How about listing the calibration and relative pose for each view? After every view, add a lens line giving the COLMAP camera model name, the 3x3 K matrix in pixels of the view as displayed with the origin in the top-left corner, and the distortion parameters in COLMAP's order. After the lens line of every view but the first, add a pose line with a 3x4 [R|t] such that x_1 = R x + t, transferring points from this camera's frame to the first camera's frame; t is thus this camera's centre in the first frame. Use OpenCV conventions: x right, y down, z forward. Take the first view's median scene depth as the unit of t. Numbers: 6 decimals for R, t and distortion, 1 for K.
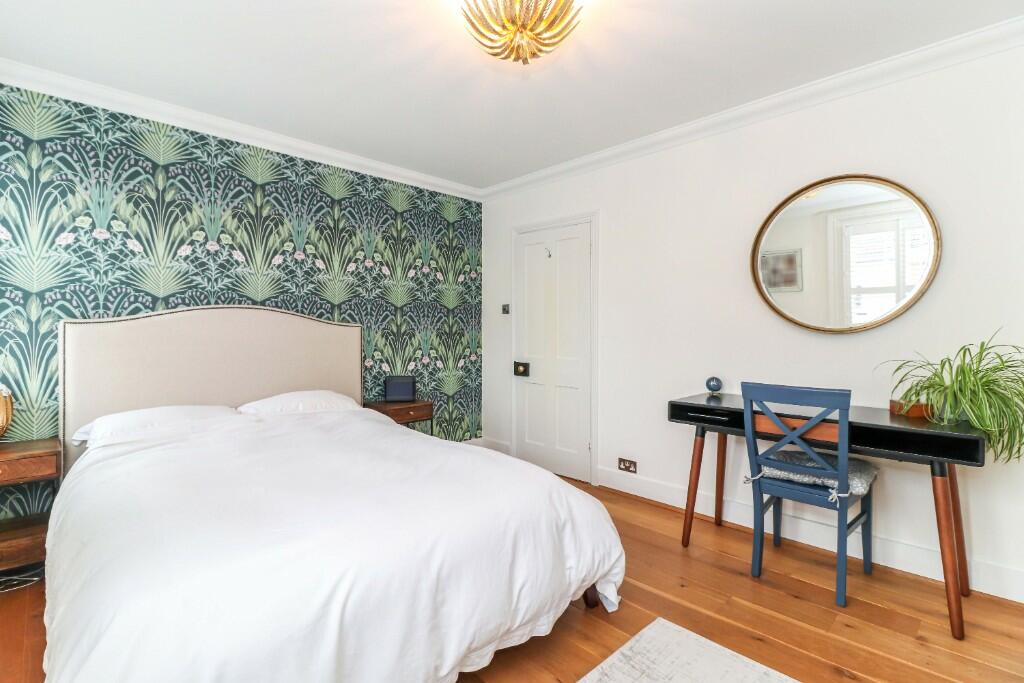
lens RADIAL K [[475.0, 0, 498.1], [0, 475.0, 331.3], [0, 0, 1]] dist [0.008175, -0.009284]
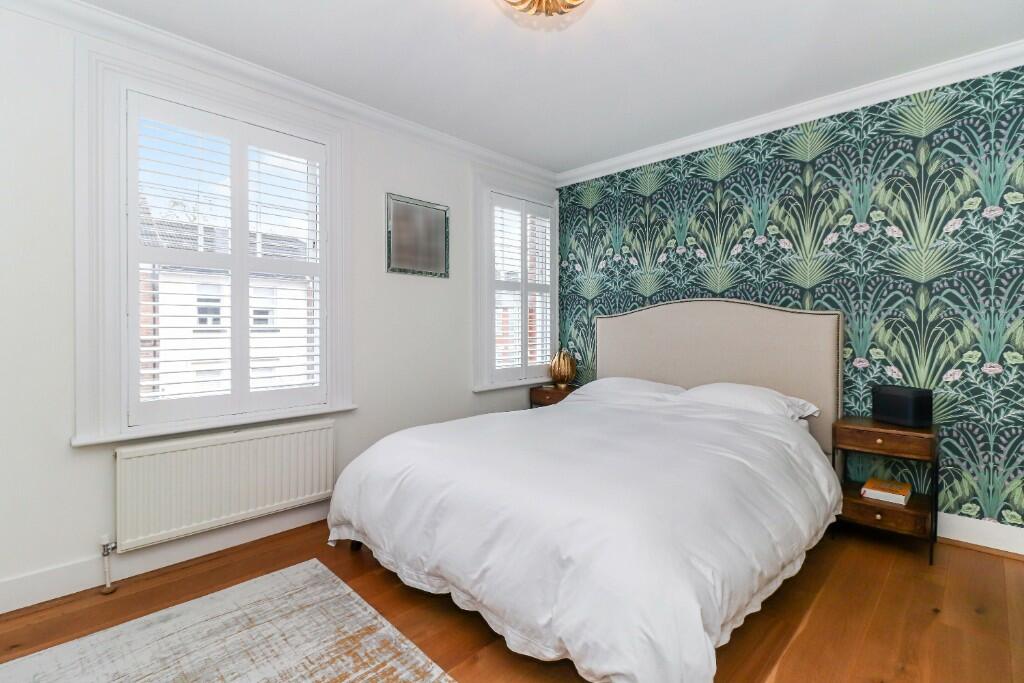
lens RADIAL K [[475.0, 0, 507.3], [0, 475.0, 328.0], [0, 0, 1]] dist [0.008175, -0.009284]
pose [[0.018426, 0.008565, -0.999794, 0.449005], [0.010021, 0.999911, 0.008751, 0.000116], [0.999780, -0.010180, 0.018339, 0.429613]]
